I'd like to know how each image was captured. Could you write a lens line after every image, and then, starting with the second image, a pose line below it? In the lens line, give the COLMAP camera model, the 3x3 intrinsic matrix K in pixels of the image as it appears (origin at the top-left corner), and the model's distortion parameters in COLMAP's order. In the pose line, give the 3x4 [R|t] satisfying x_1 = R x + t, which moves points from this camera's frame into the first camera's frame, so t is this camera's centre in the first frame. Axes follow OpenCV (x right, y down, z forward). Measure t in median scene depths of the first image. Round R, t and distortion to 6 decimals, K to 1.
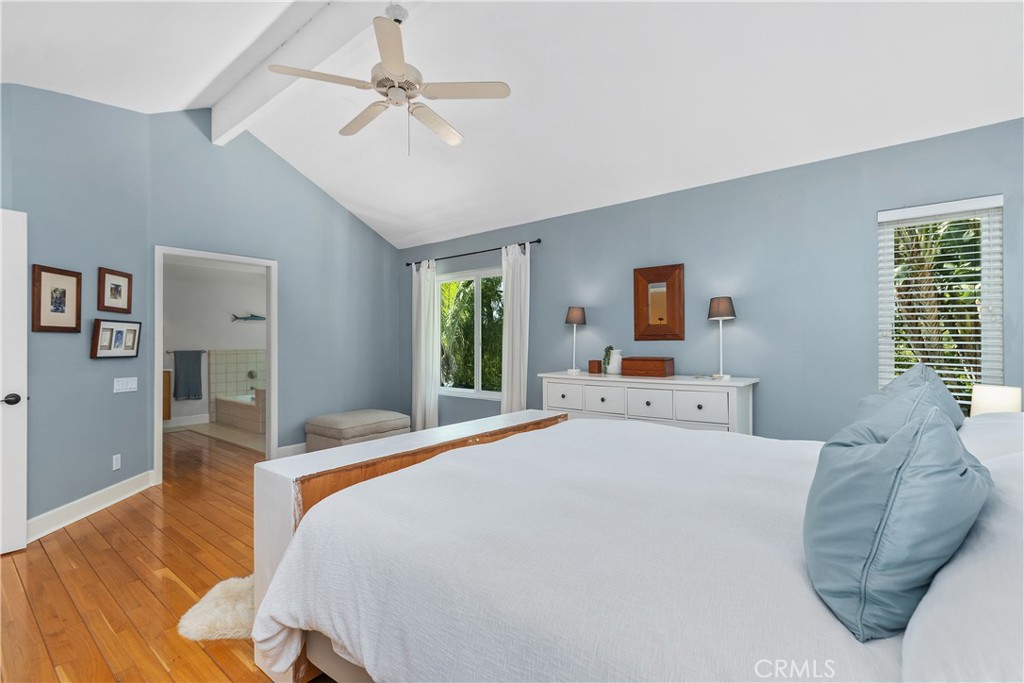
lens RADIAL K [[461.2, 0, 512.0], [0, 461.2, 341.5], [0, 0, 1]] dist [0.005706, 0.000544]
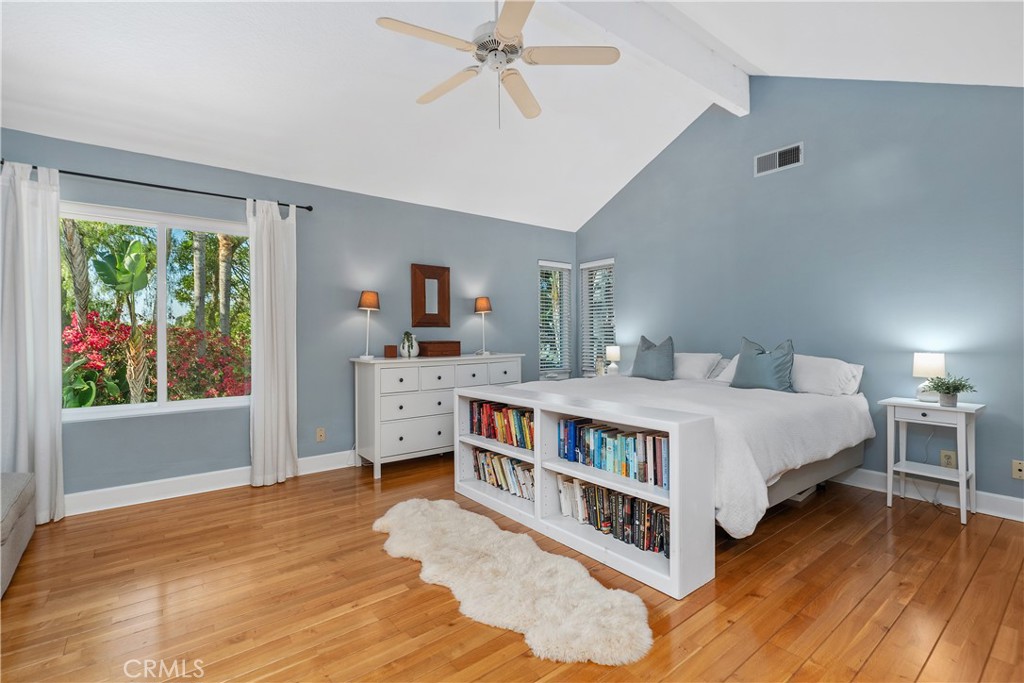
lens RADIAL K [[461.2, 0, 512.0], [0, 461.2, 341.5], [0, 0, 1]] dist [0.005706, 0.000544]
pose [[0.231103, -0.015680, 0.972803, -0.779402], [-0.000520, 0.999868, 0.016239, 0.014996], [-0.972929, -0.004259, 0.231064, 0.498424]]
